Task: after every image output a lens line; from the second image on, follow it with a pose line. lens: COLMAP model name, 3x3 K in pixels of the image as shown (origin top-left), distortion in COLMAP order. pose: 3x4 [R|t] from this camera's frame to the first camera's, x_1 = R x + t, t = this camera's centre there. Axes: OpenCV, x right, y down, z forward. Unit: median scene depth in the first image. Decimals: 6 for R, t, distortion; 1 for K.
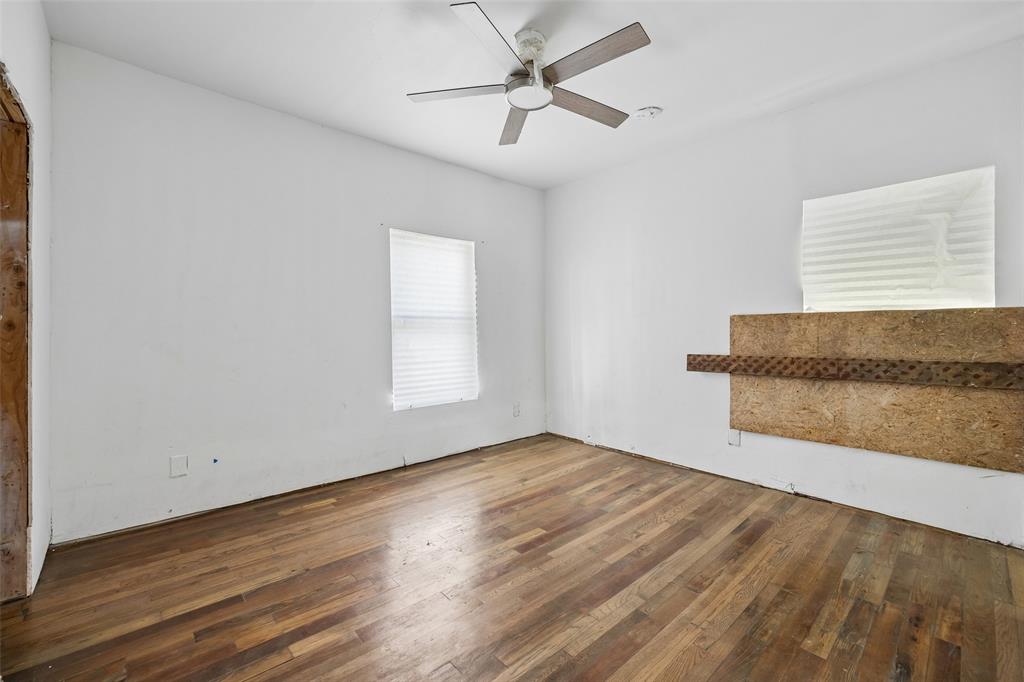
lens RADIAL K [[432.3, 0, 504.3], [0, 432.3, 327.0], [0, 0, 1]] dist [-0.001387, -0.001051]
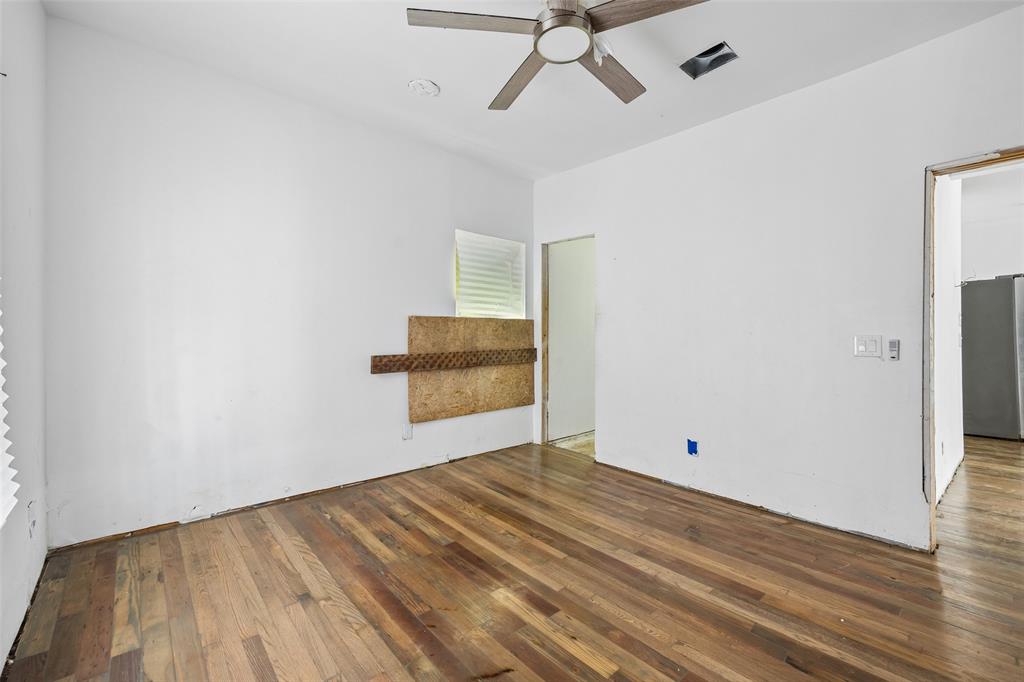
lens RADIAL K [[432.3, 0, 505.7], [0, 432.3, 337.3], [0, 0, 1]] dist [-0.001387, -0.001051]
pose [[-0.006696, -0.008150, 0.999944, -0.590678], [-0.016180, 0.999837, 0.008041, 0.015269], [-0.999847, -0.016125, -0.006826, 0.879463]]
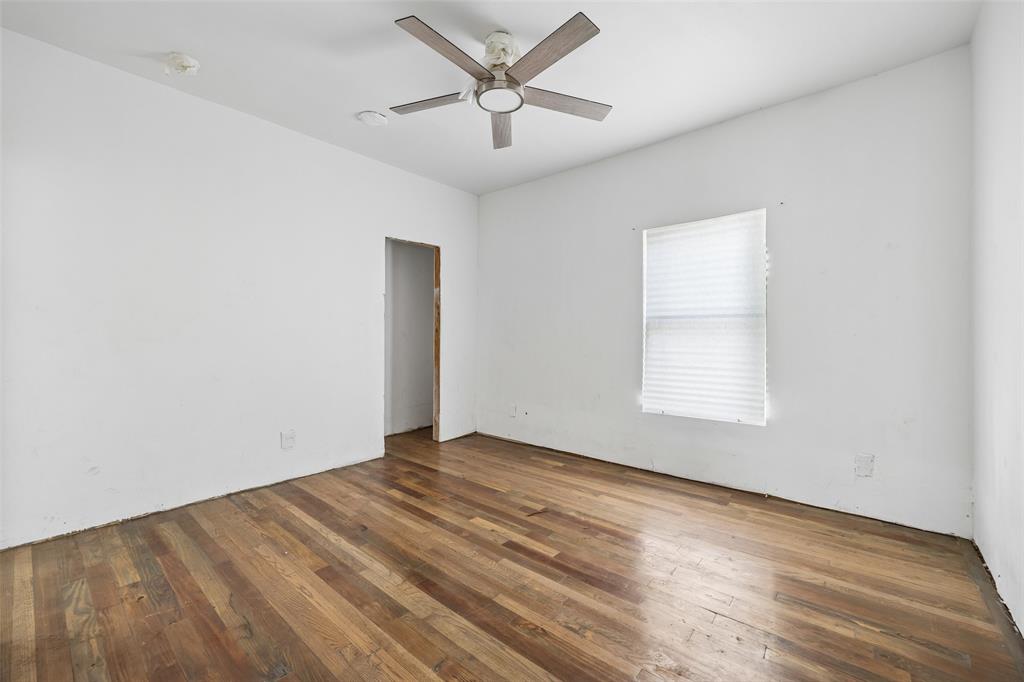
lens RADIAL K [[406.4, 0, 504.0], [0, 406.4, 336.6], [0, 0, 1]] dist [0.004018, 0.000338]
pose [[0.140511, 0.005278, -0.990065, 0.795784], [0.008284, 0.999945, 0.006506, 0.013154], [0.990044, -0.009115, 0.140460, 0.689387]]
